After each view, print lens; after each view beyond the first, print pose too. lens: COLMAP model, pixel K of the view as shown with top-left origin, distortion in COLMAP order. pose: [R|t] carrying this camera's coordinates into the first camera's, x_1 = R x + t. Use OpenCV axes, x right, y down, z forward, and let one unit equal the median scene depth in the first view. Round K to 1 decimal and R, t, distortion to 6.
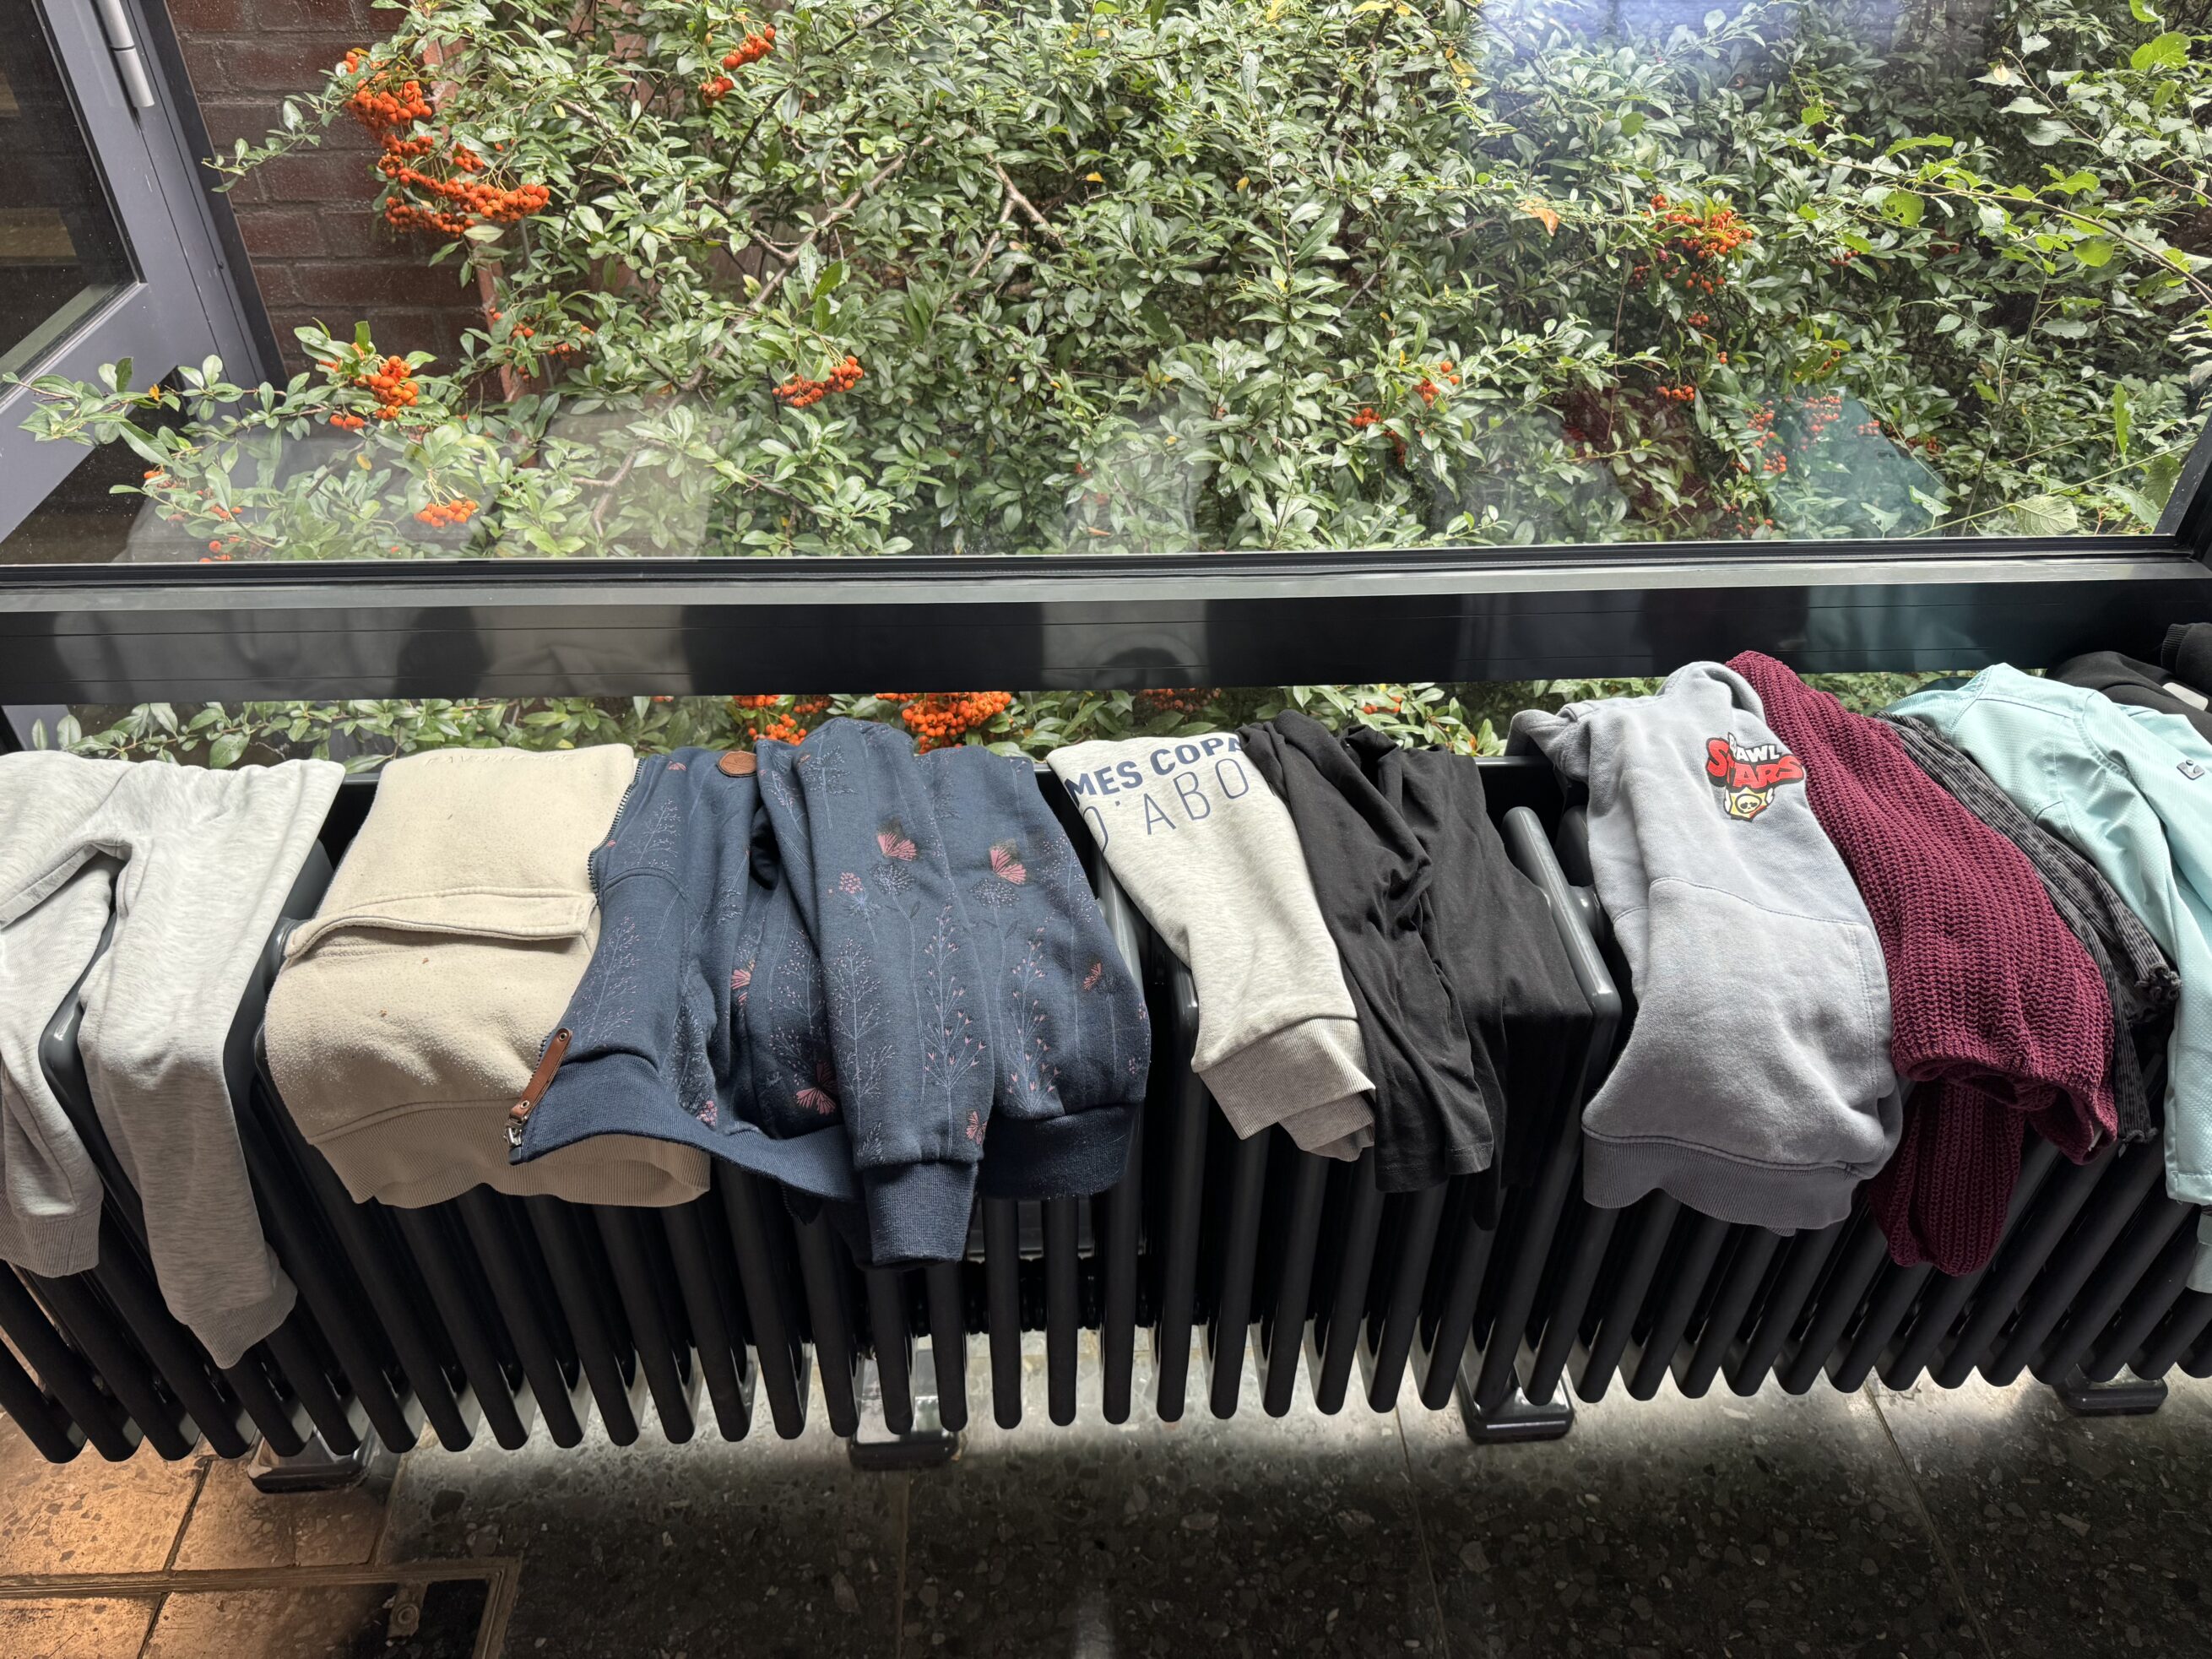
lens RADIAL K [[1531.4, 0, 1107.4], [0, 1531.4, 837.3], [0, 0, 1]] dist [0.014988, -0.022214]
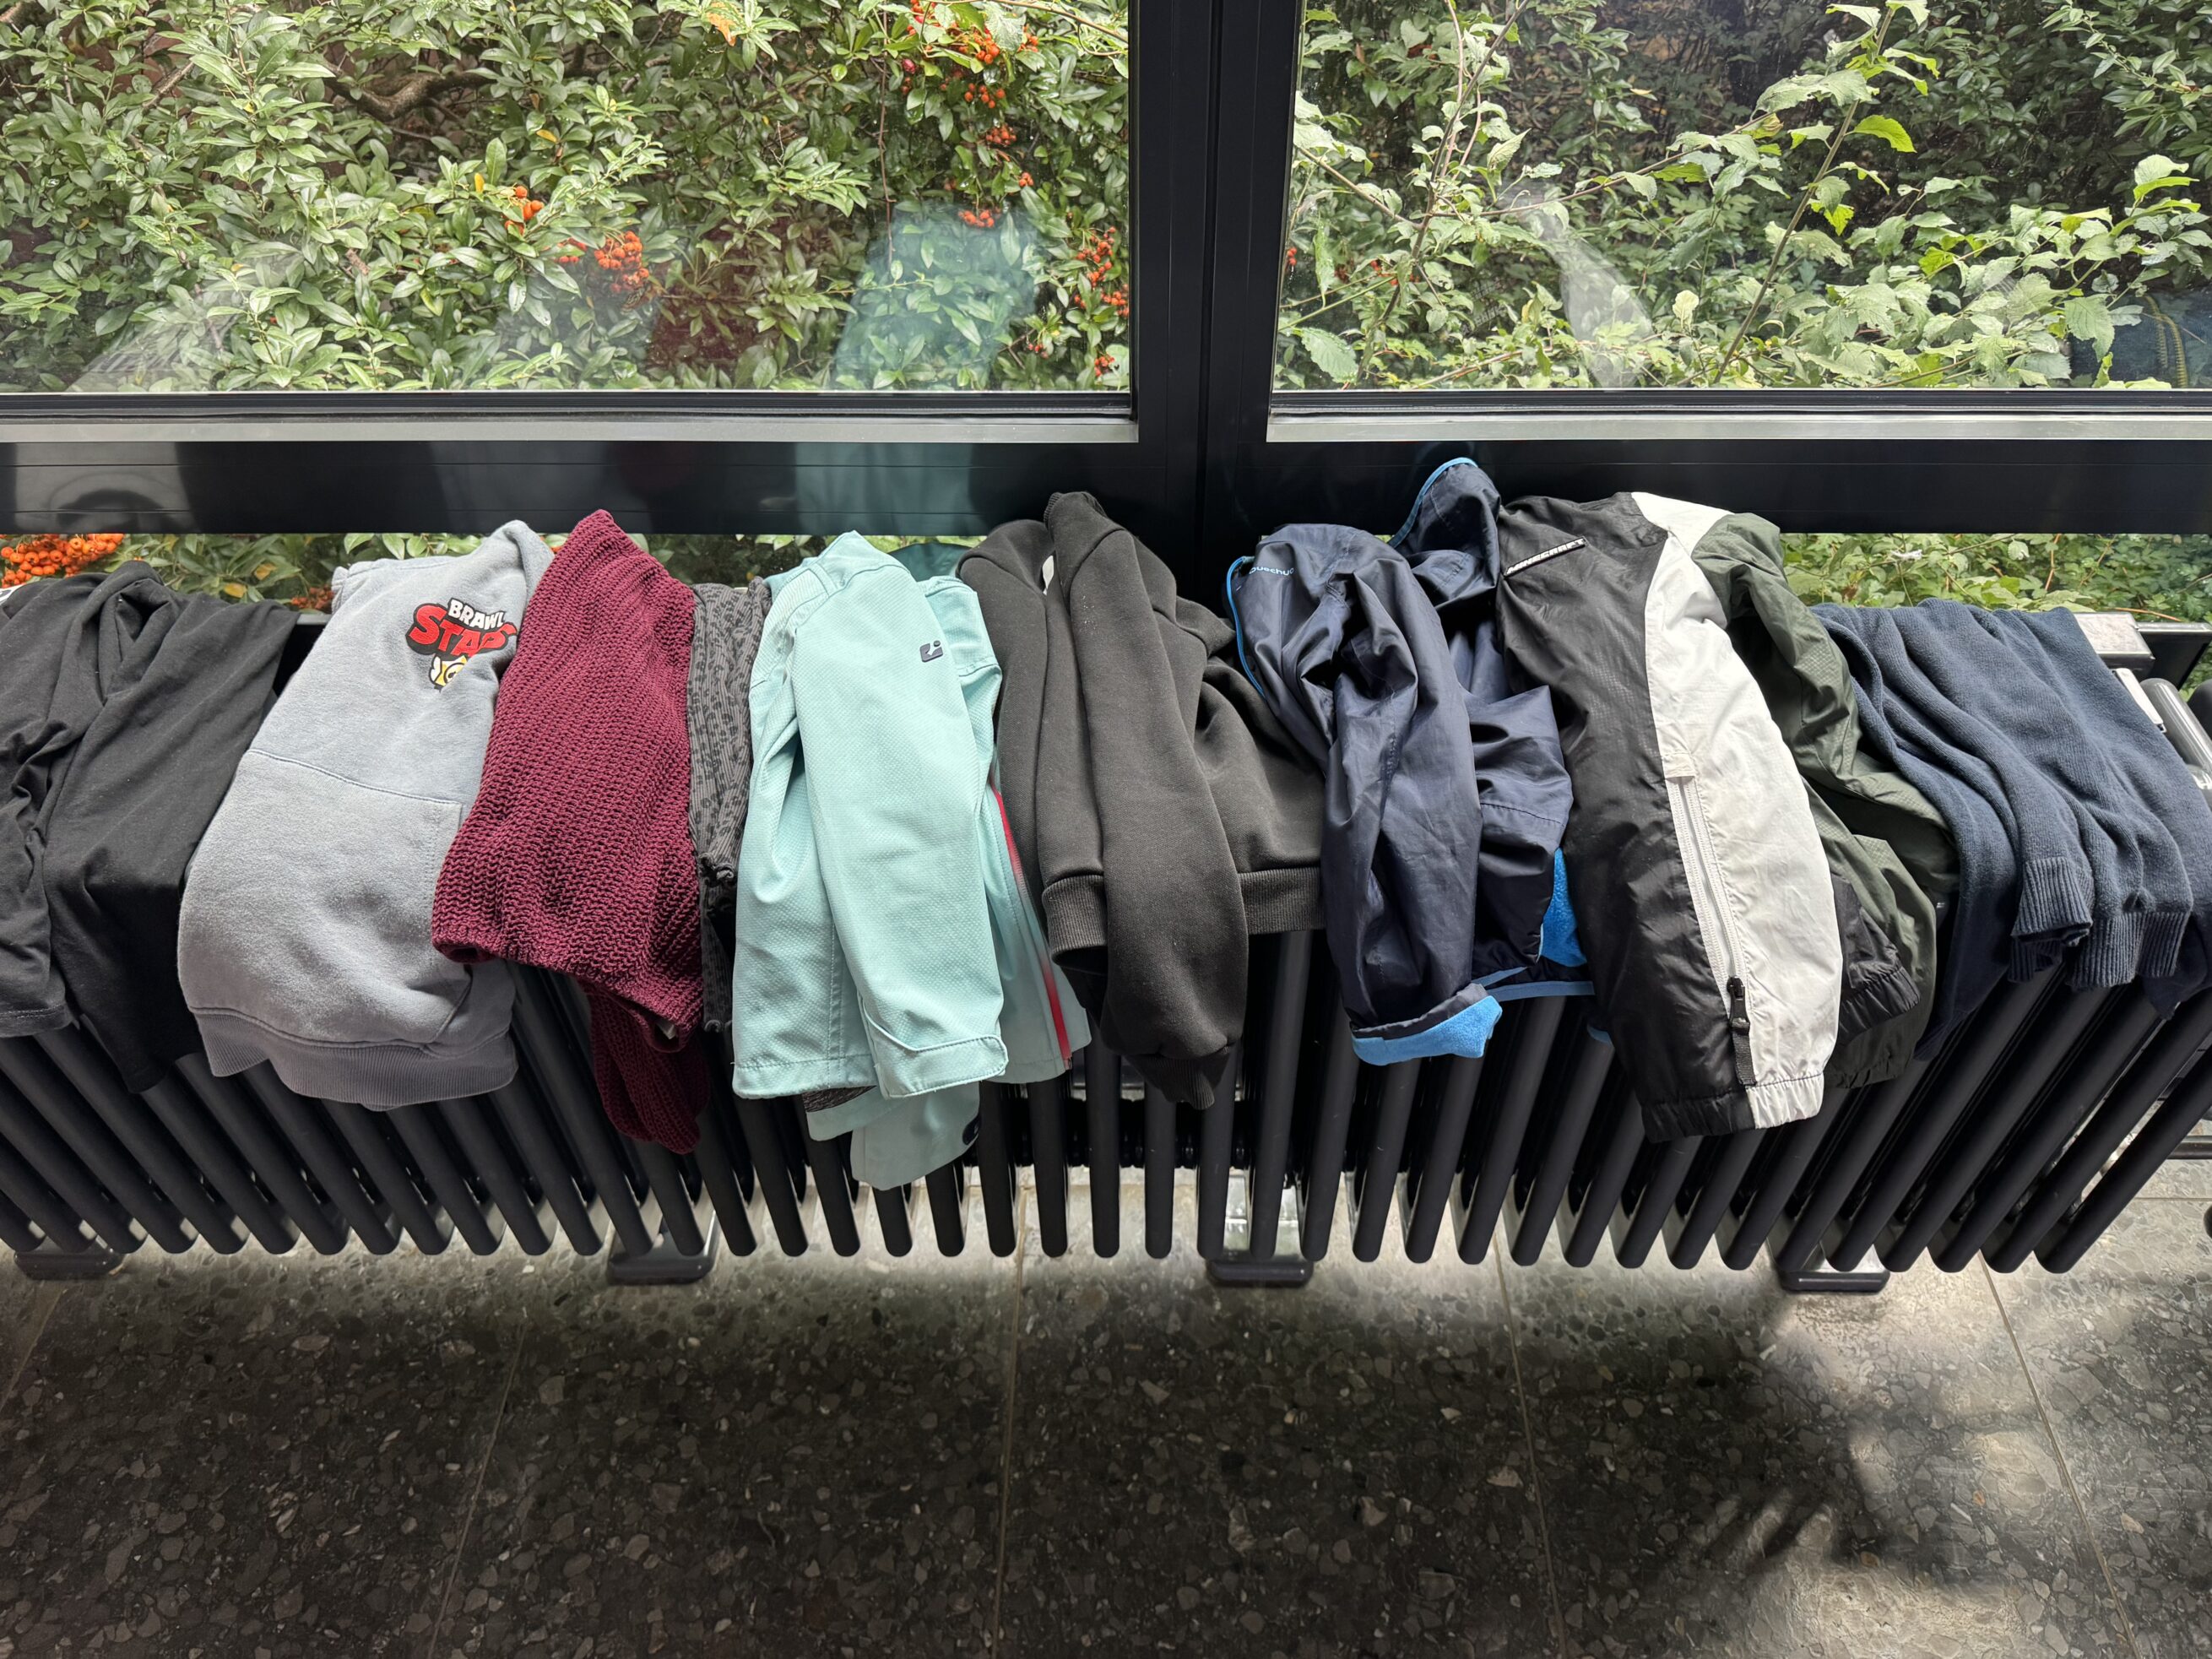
lens RADIAL K [[1531.4, 0, 1103.3], [0, 1531.4, 830.5], [0, 0, 1]] dist [0.014988, -0.022214]
pose [[0.997224, 0.031509, -0.067470, 0.682131], [-0.023796, 0.993399, 0.112219, -0.031720], [0.070560, -0.110302, 0.991390, 0.042795]]
